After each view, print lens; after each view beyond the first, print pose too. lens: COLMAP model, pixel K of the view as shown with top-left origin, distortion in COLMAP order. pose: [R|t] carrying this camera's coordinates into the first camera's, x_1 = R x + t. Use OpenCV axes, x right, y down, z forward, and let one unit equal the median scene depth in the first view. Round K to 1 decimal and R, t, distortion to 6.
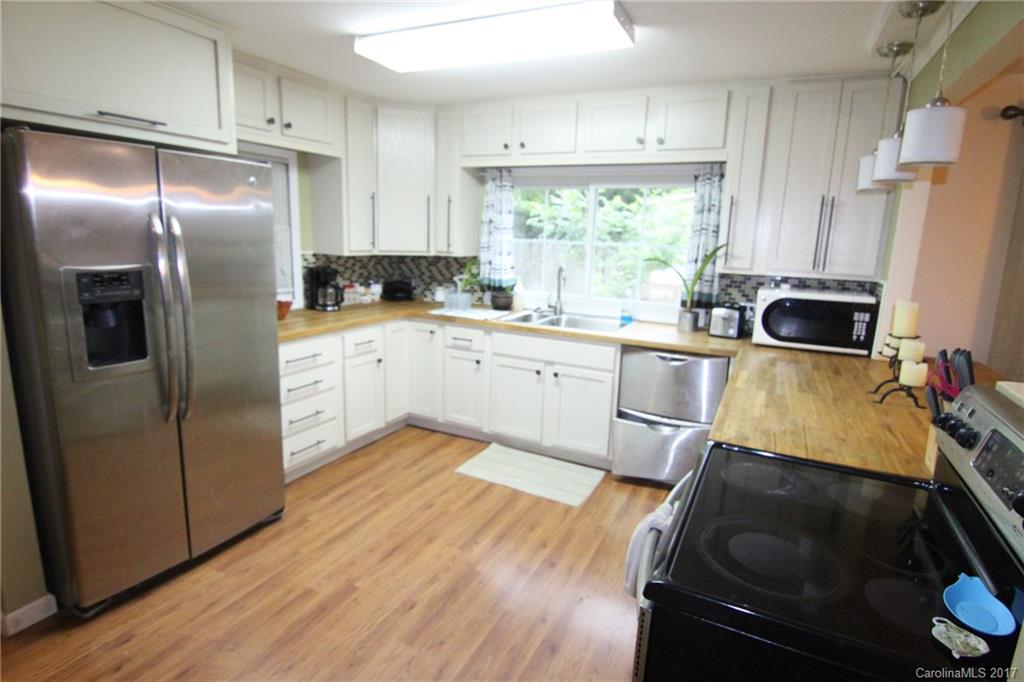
lens RADIAL K [[526.6, 0, 514.9], [0, 526.6, 334.5], [0, 0, 1]] dist [-0.009141, -0.009575]
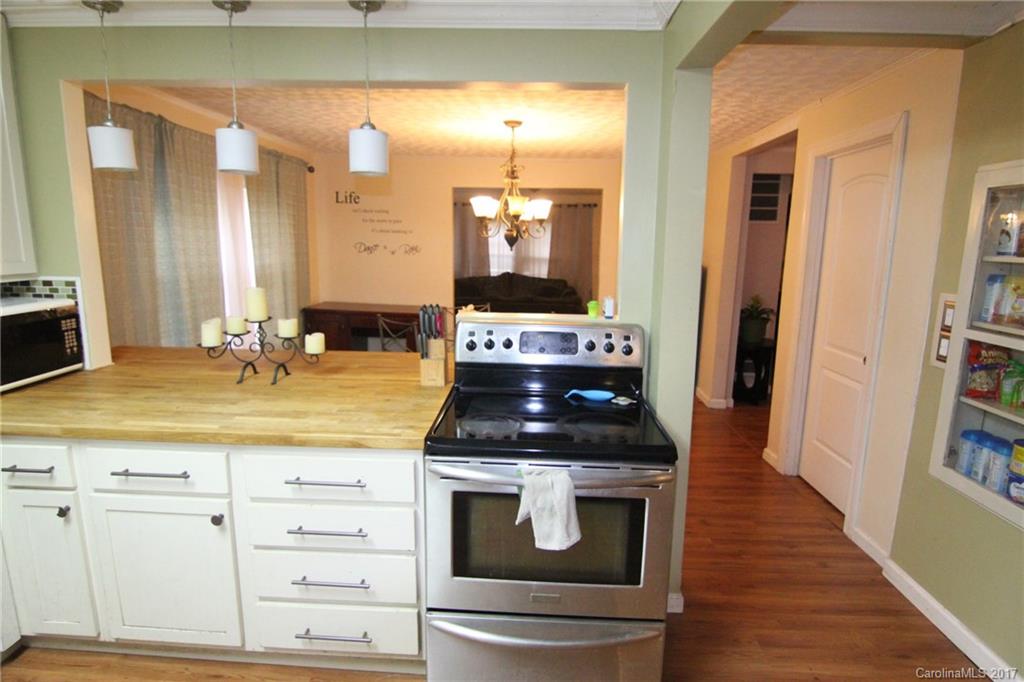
lens RADIAL K [[526.6, 0, 515.4], [0, 526.6, 334.4], [0, 0, 1]] dist [-0.009141, -0.009575]
pose [[-0.412766, -0.199108, 0.888808, -0.278246], [0.142554, 0.949668, 0.278944, -0.122437], [-0.899613, 0.241842, -0.363607, 0.583838]]
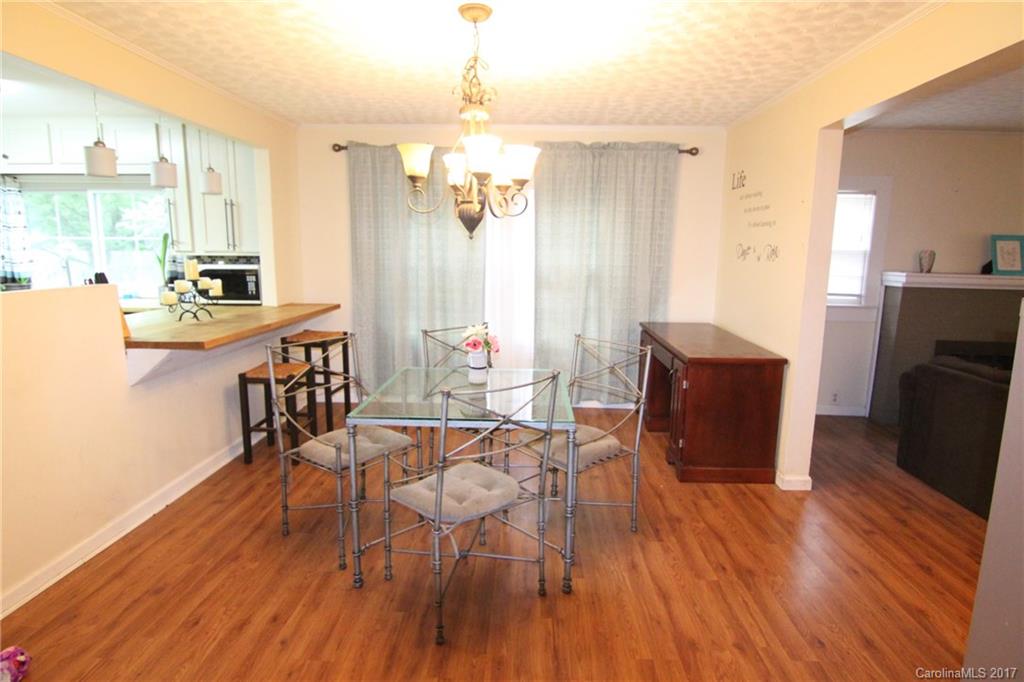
lens RADIAL K [[526.6, 0, 517.8], [0, 526.6, 333.9], [0, 0, 1]] dist [-0.009141, -0.009575]
pose [[0.904491, -0.090247, 0.416836, 0.611619], [0.097516, 0.995226, 0.003871, 0.167659], [-0.415196, 0.037147, 0.908973, -0.597855]]
